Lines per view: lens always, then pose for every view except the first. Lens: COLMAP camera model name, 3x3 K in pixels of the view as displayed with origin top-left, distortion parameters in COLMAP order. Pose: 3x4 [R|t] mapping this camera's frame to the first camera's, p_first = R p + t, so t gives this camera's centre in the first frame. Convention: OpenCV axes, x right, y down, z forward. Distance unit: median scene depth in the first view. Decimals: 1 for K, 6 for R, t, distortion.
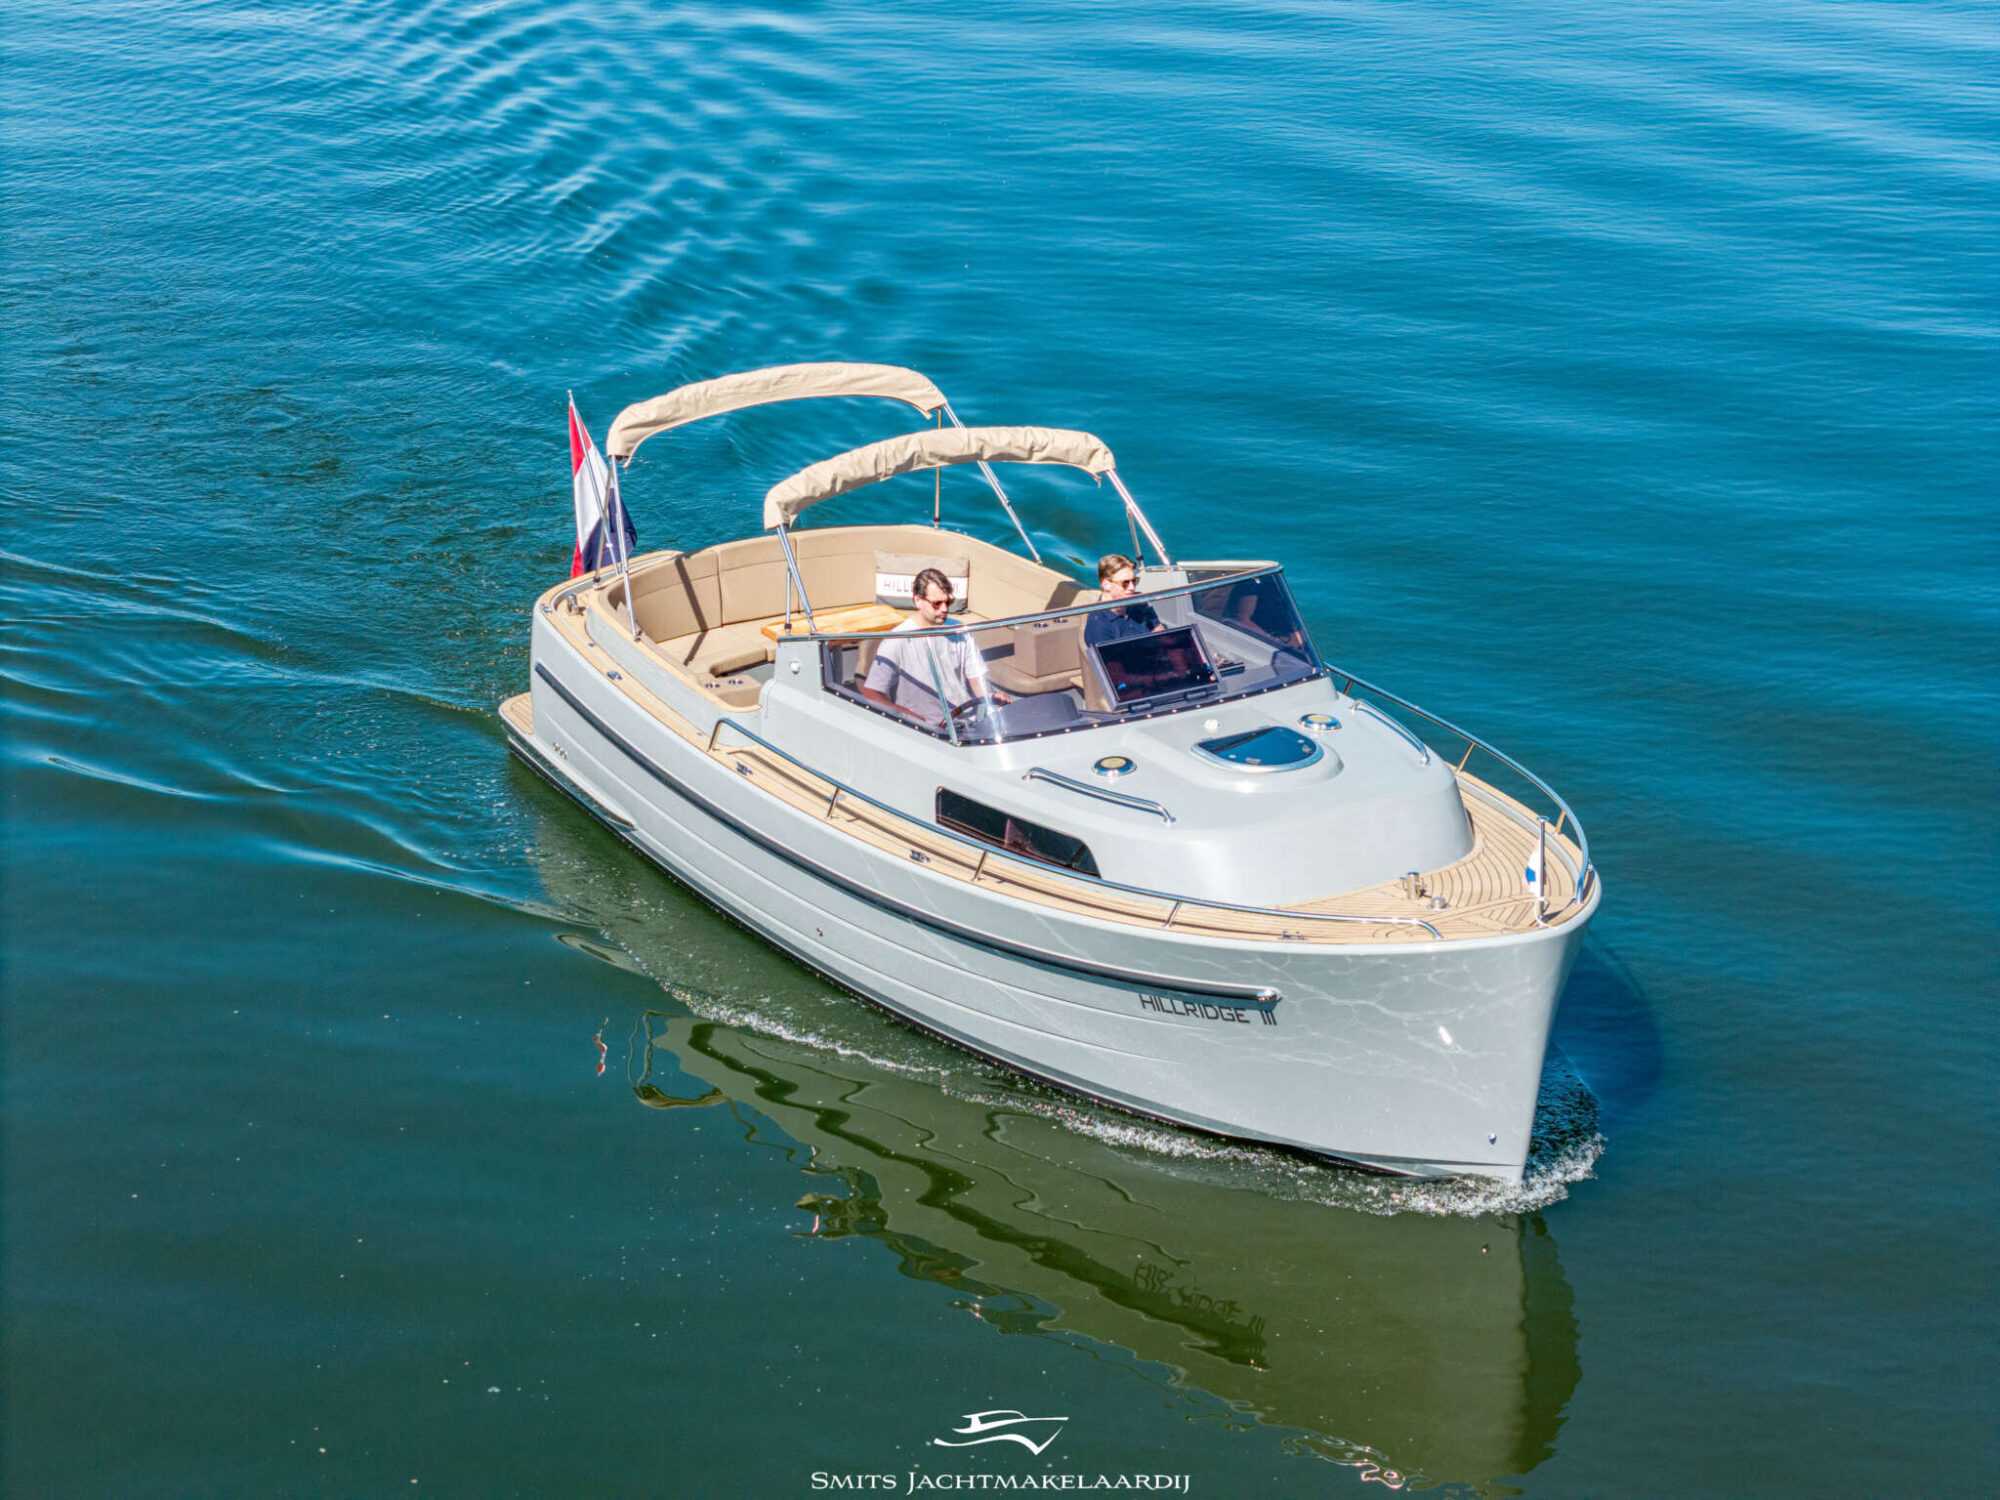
lens RADIAL K [[4152.4, 0, 1000.0], [0, 4152.4, 750.0], [0, 0, 1]] dist [-0.203514, 0.022675]
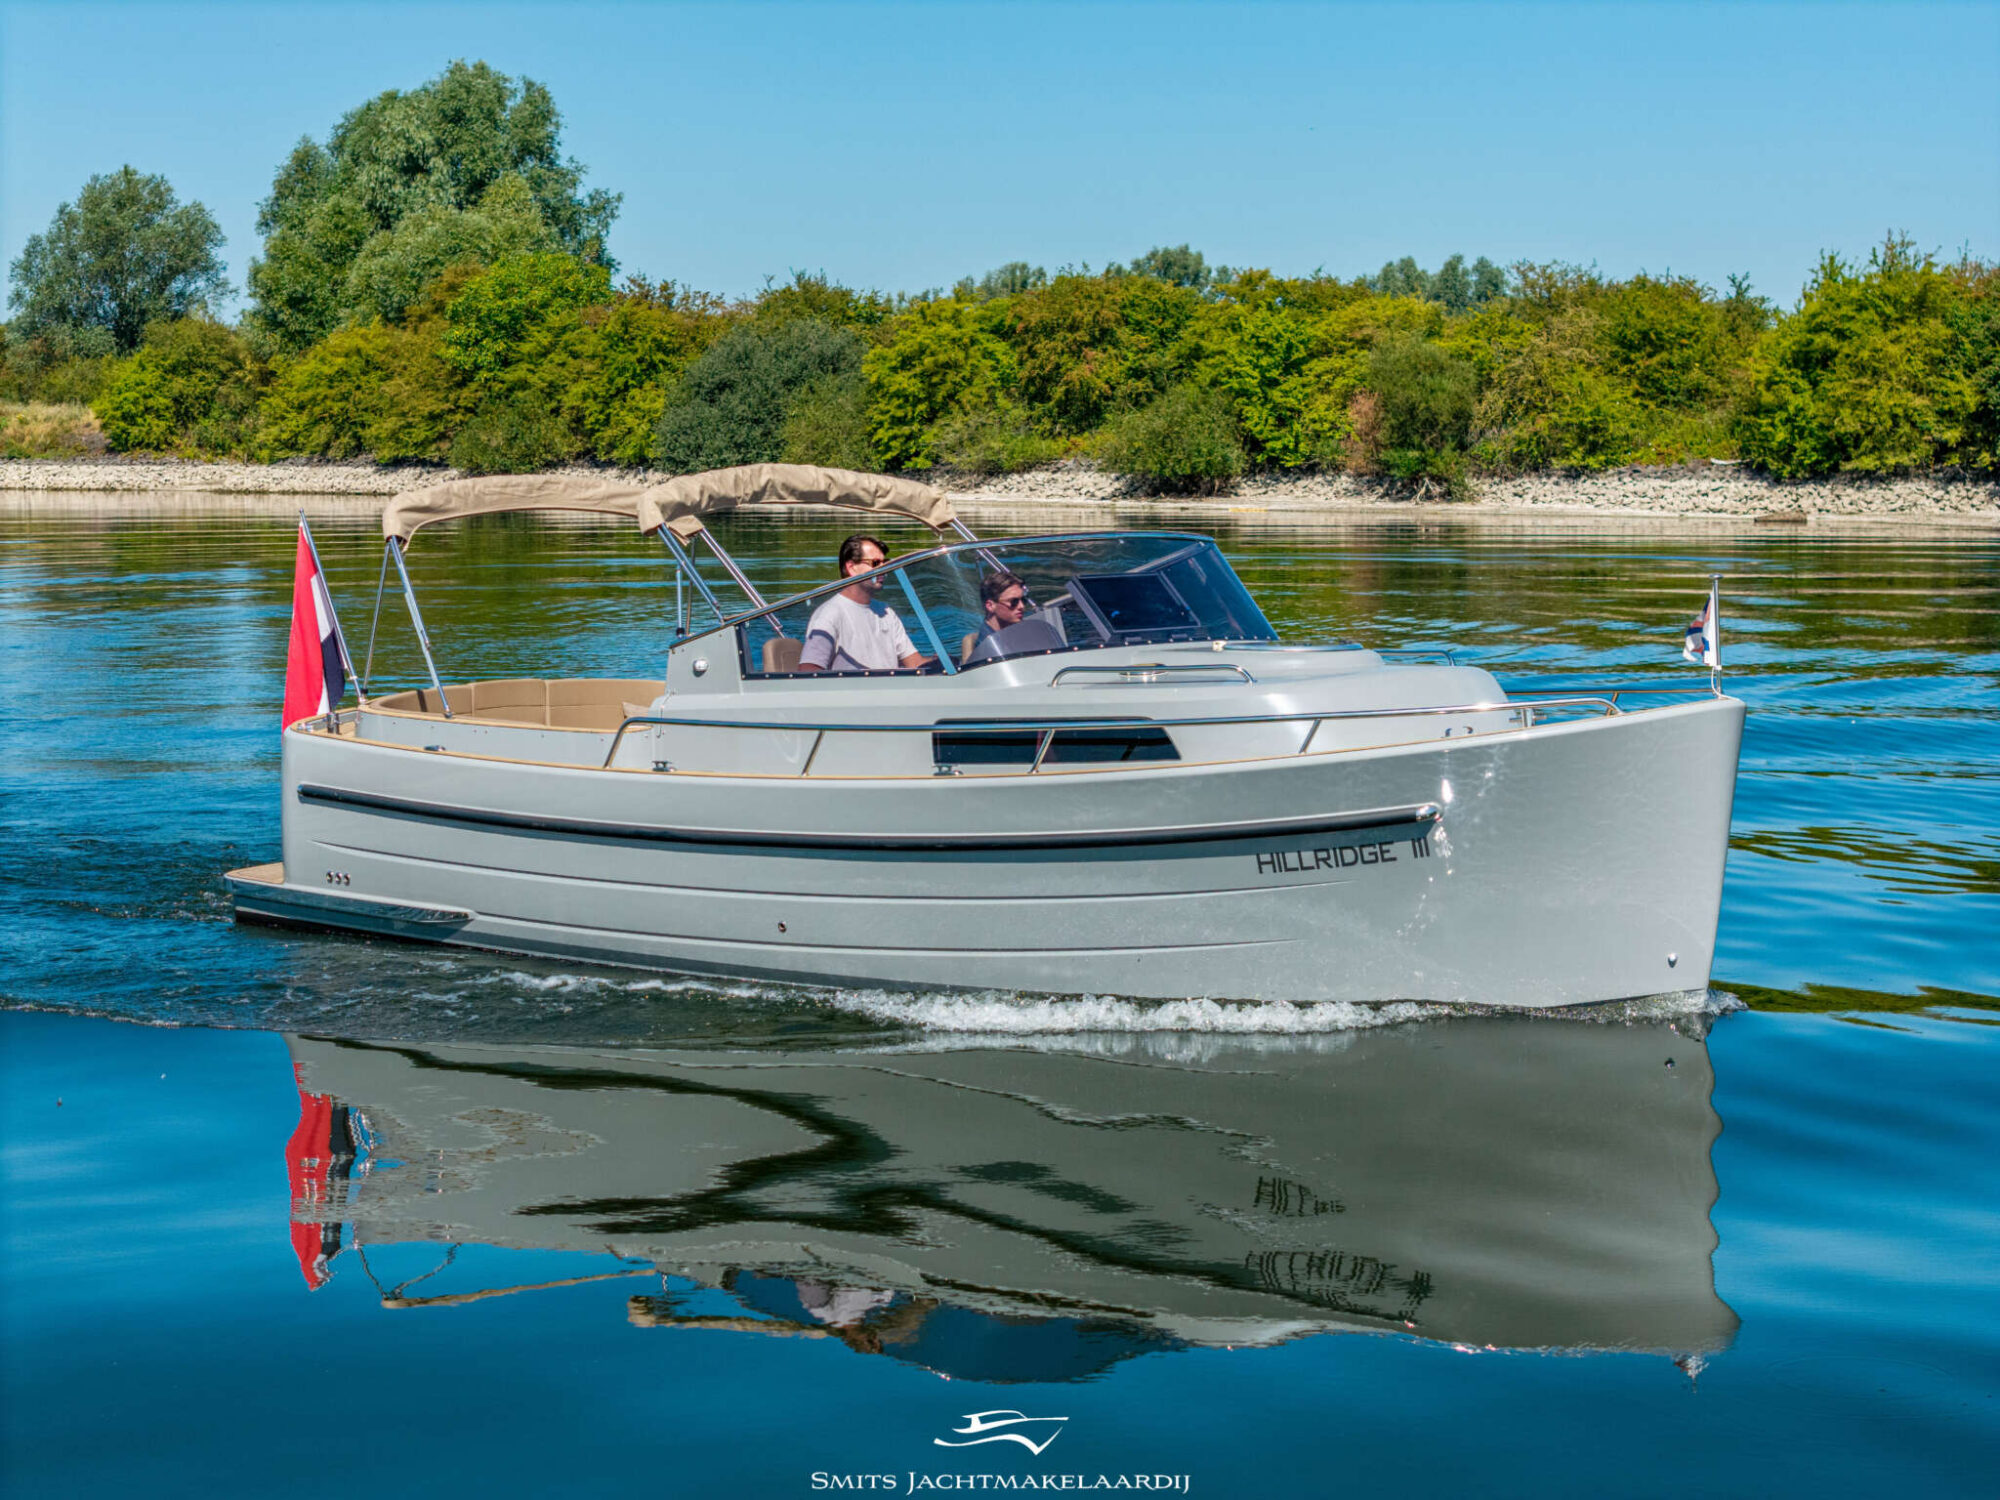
lens RADIAL K [[4152.4, 0, 1000.0], [0, 4152.4, 750.0], [0, 0, 1]] dist [-0.203514, 0.022675]
pose [[0.949312, -0.021704, 0.313585, -0.260857], [0.113049, 0.954436, -0.276175, 0.243293], [-0.293302, 0.297627, 0.908511, 0.179860]]
